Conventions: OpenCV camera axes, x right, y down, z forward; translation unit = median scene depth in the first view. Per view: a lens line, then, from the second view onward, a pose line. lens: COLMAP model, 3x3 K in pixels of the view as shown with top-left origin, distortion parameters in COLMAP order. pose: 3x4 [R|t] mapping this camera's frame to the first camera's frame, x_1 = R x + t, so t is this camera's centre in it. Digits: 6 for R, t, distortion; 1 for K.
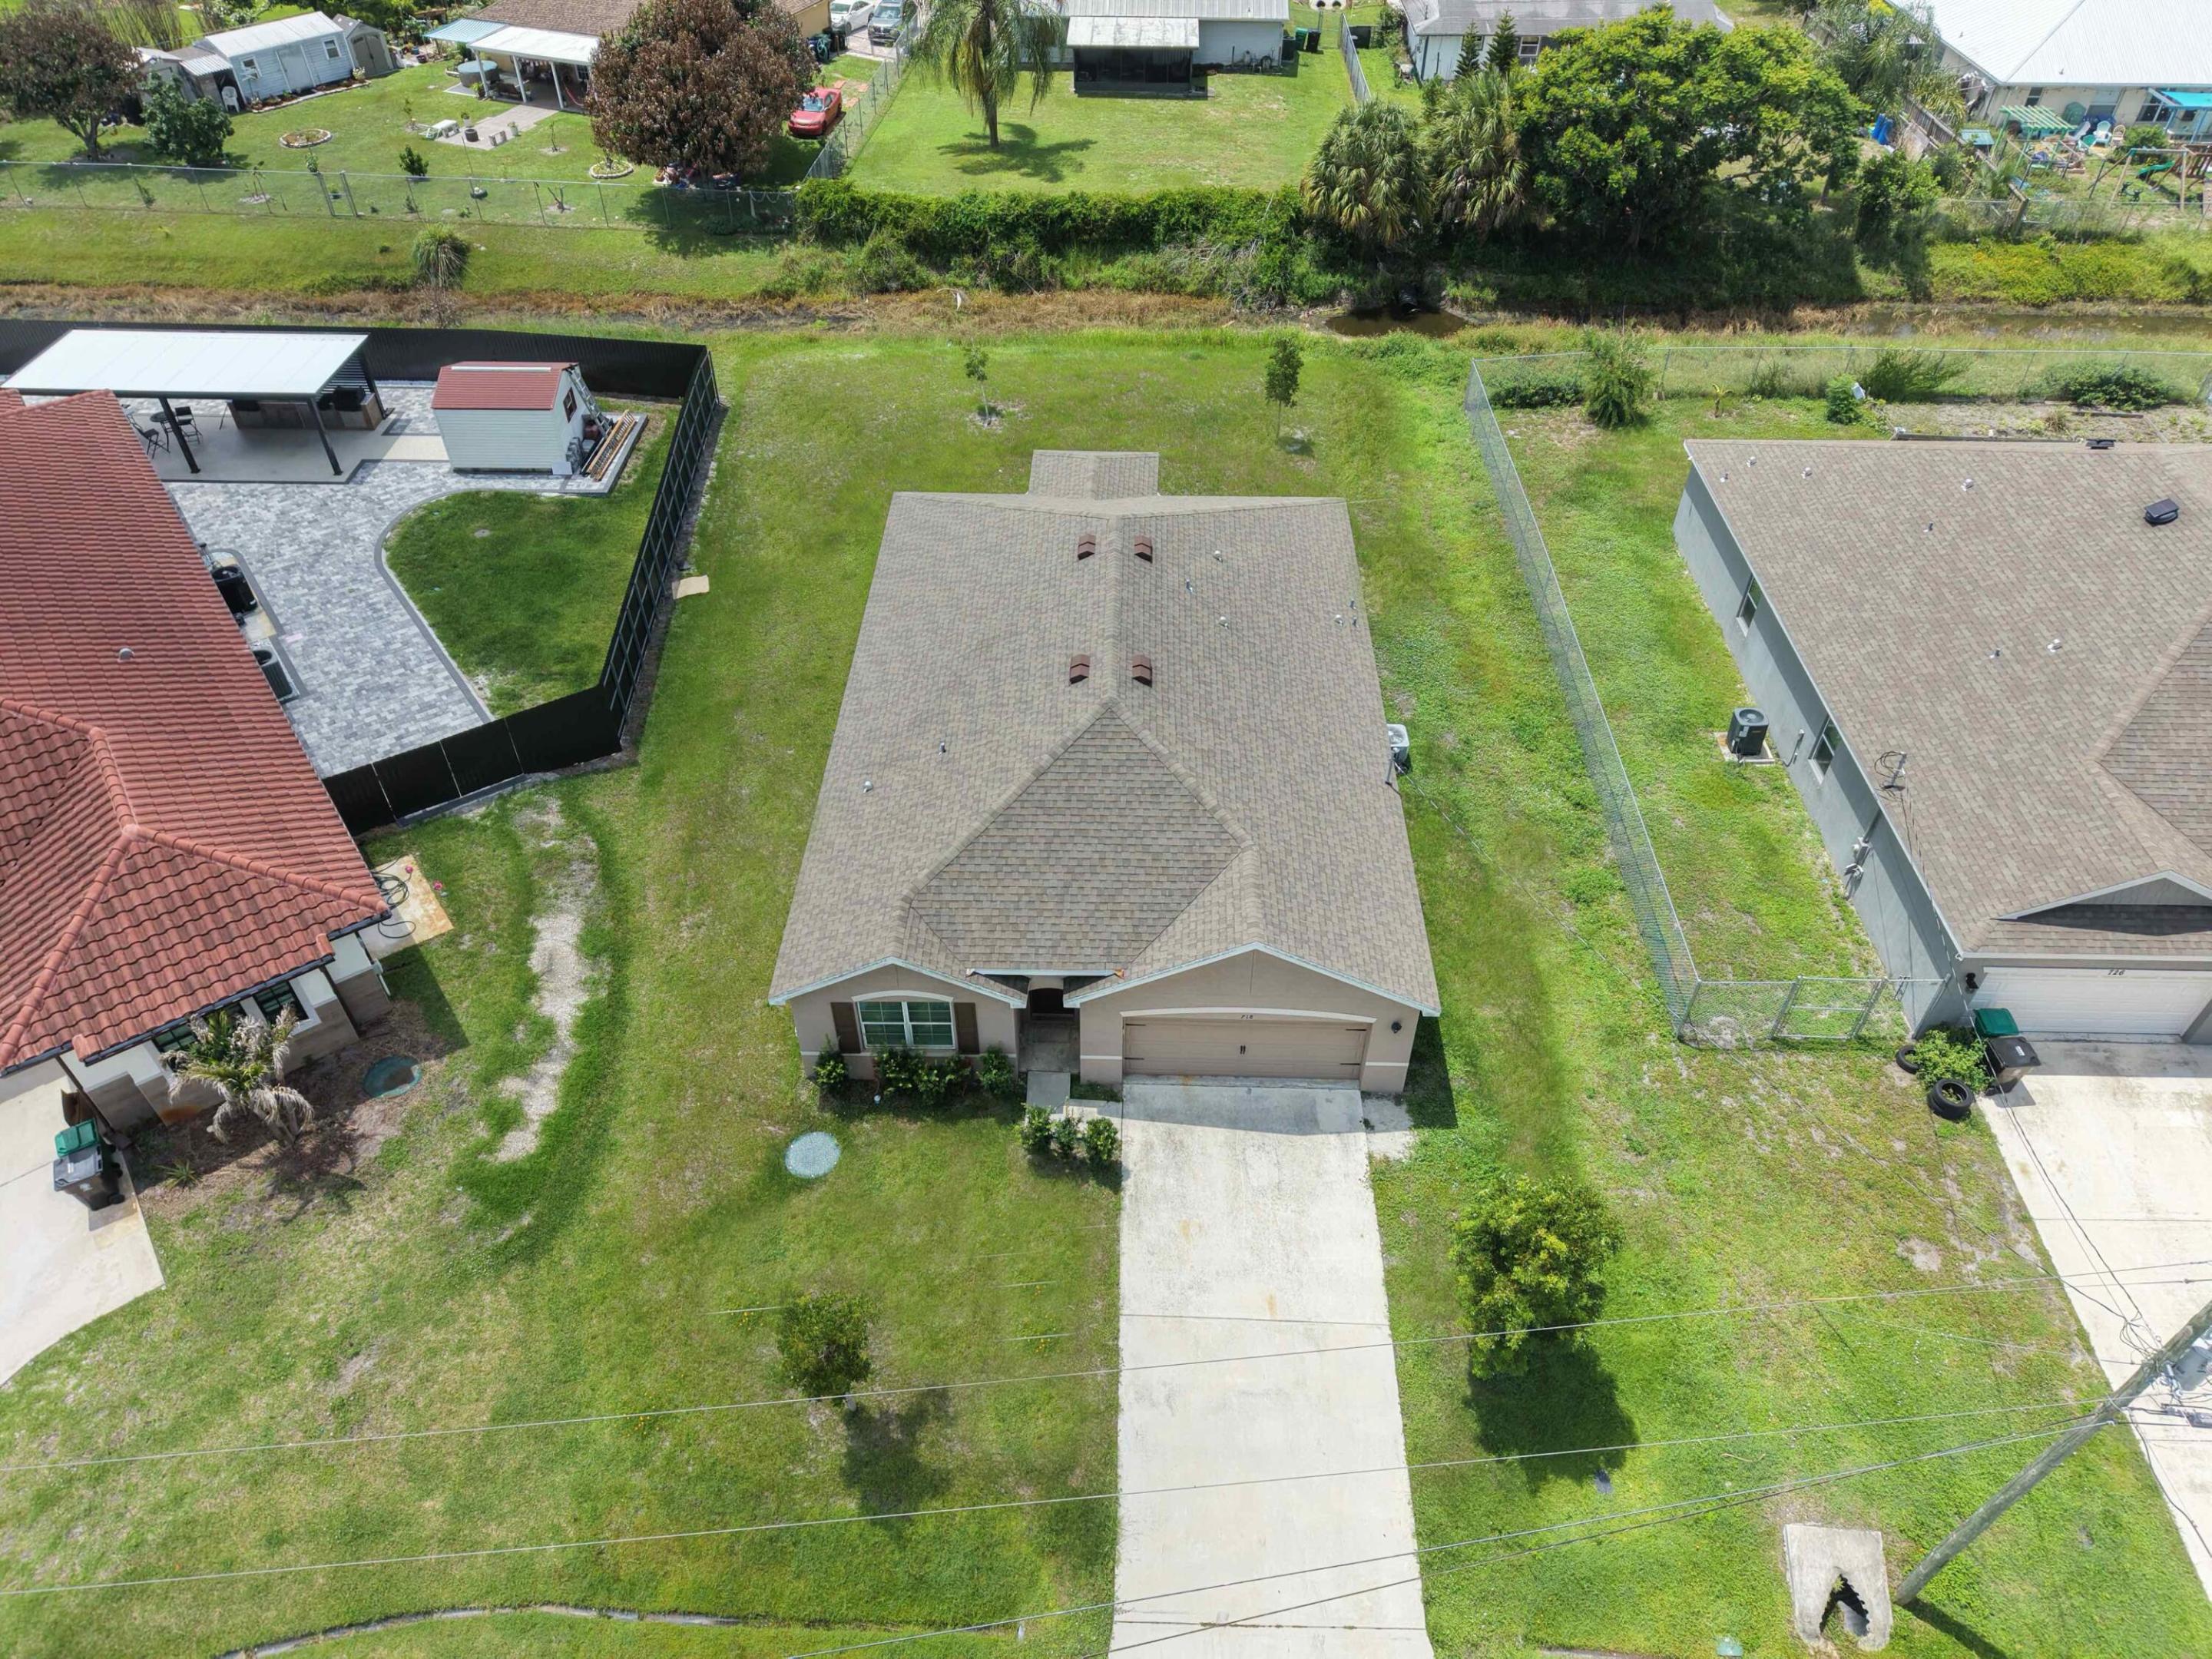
lens RADIAL K [[1496.4, 0, 1106.0], [0, 1496.4, 829.5], [0, 0, 1]] dist [0.002383, 0.001610]
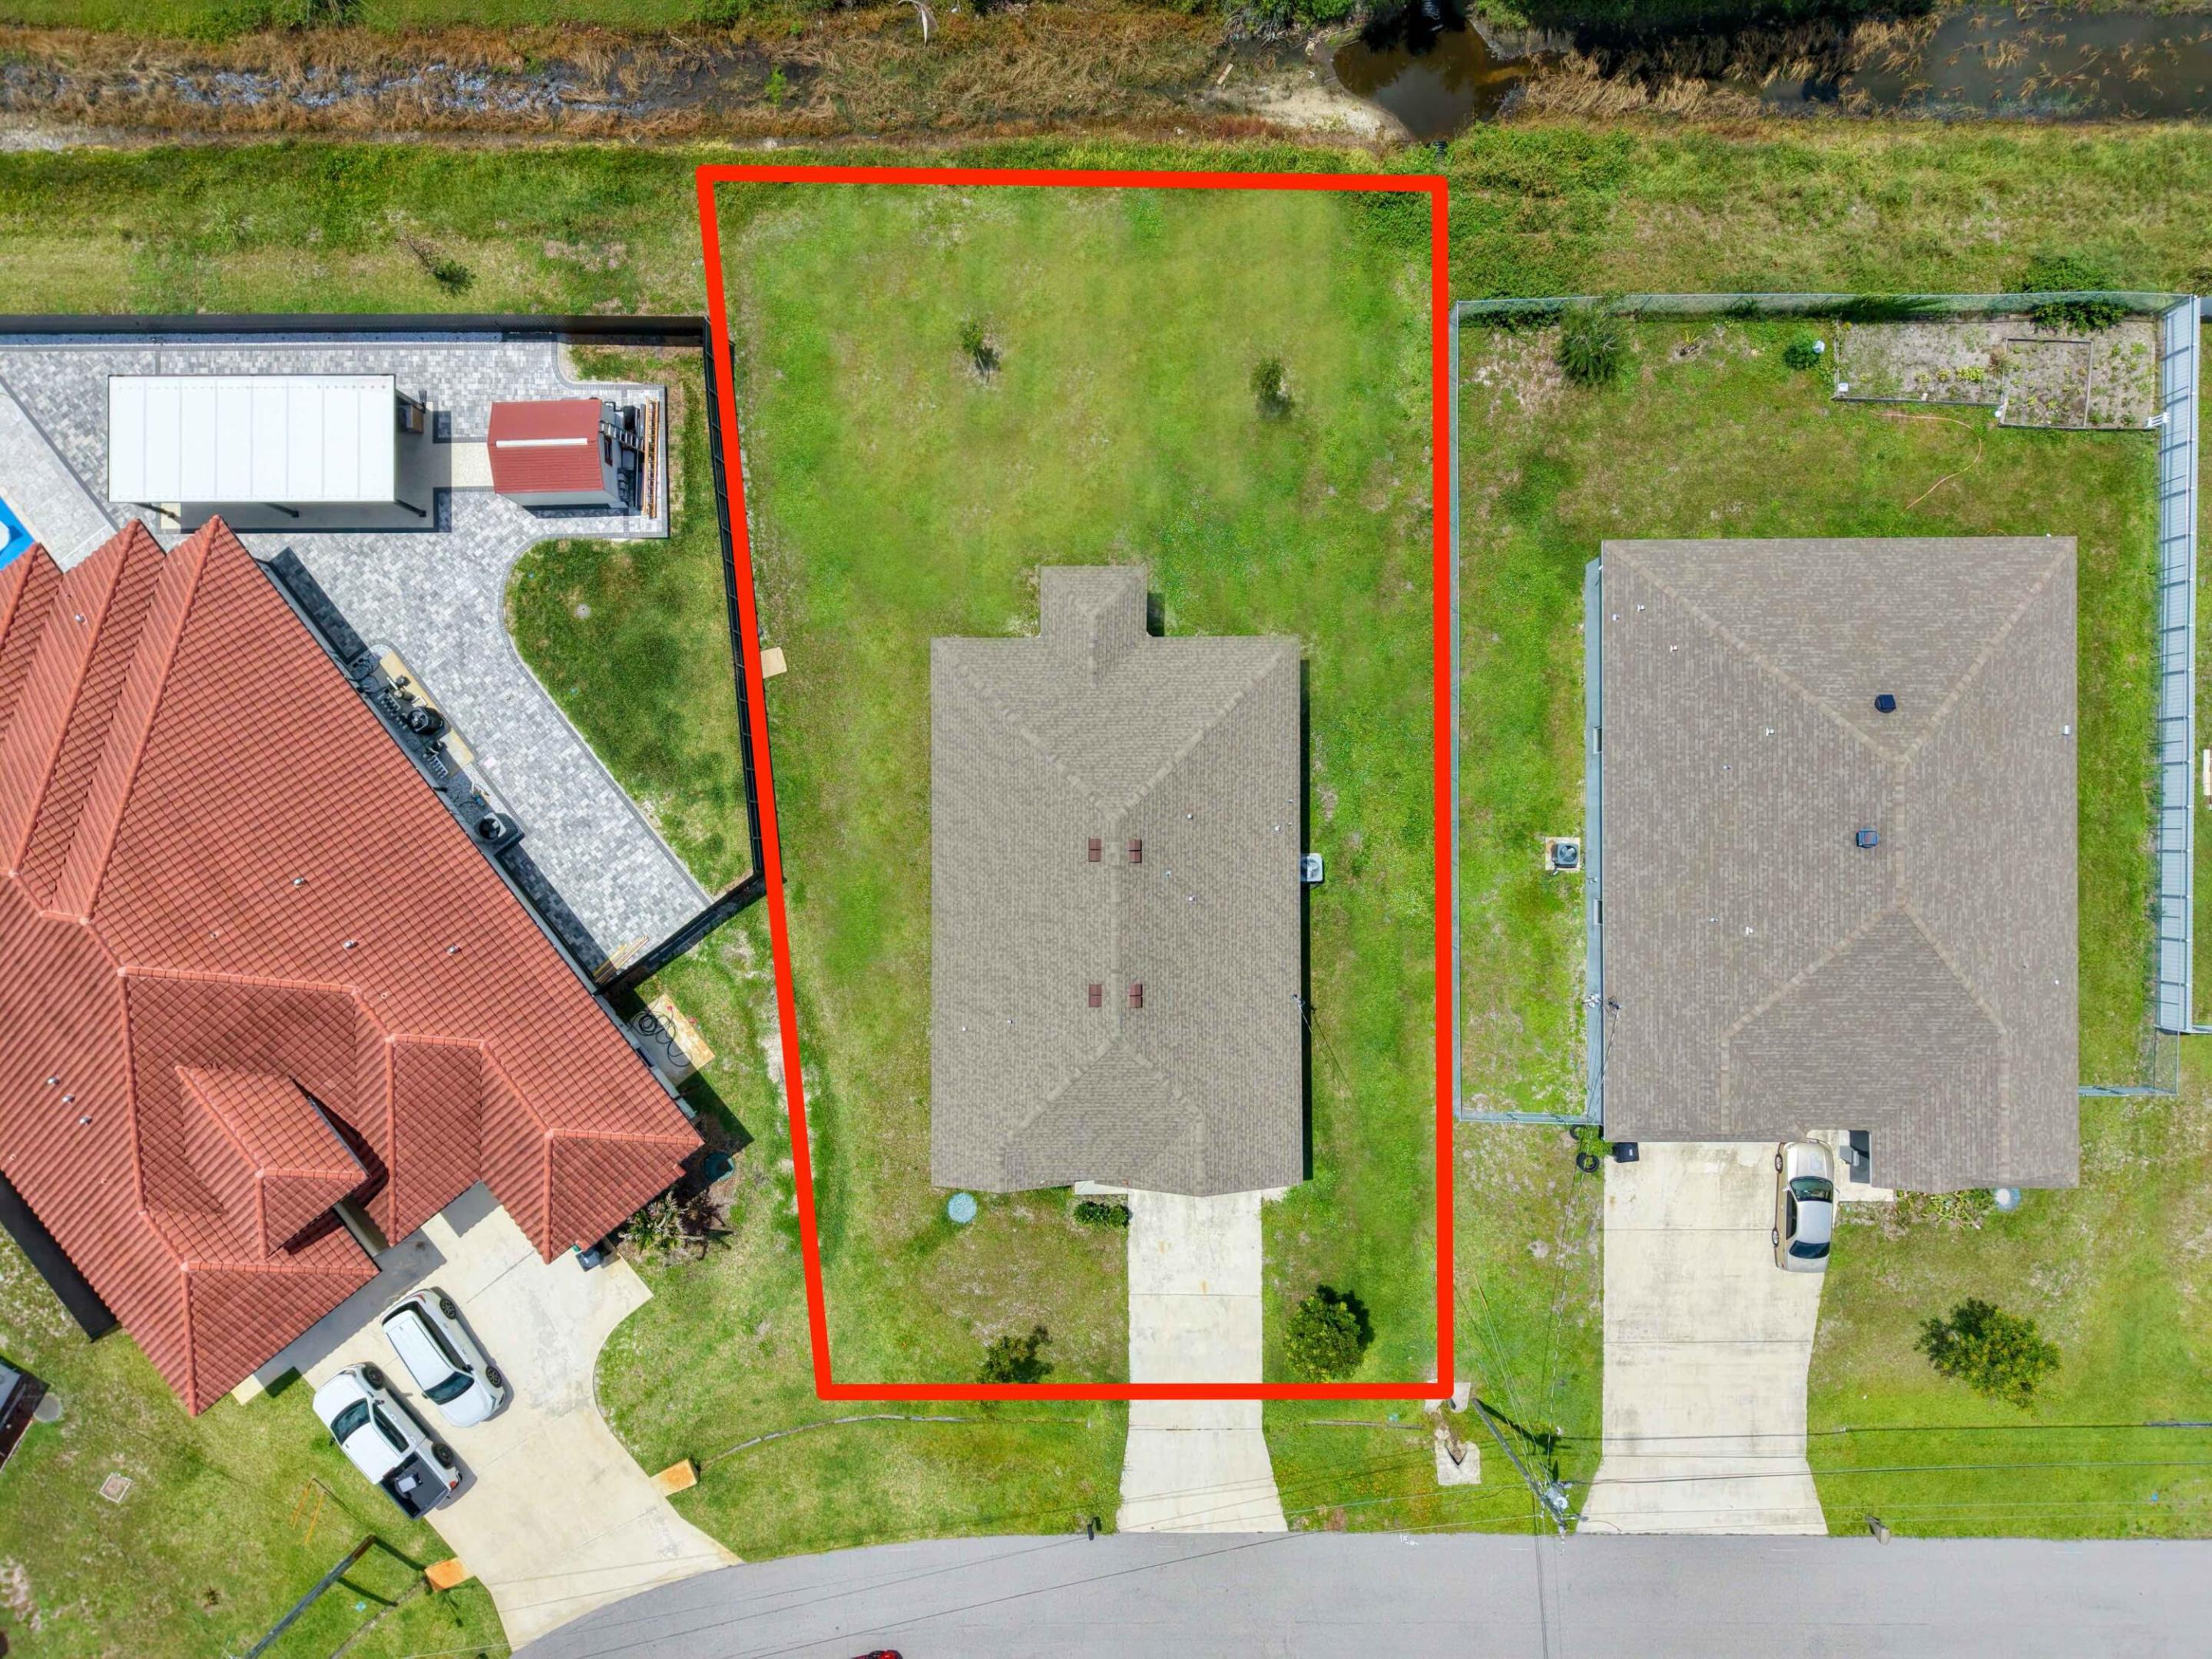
lens RADIAL K [[1520.0, 0, 1111.6], [0, 1520.0, 830.7], [0, 0, 1]] dist [0.039465, -0.069554]
pose [[0.999635, -0.025040, -0.010185, 0.019272], [0.024380, 0.672341, 0.739840, -1.389280], [-0.011678, -0.739818, 0.672705, 0.064345]]
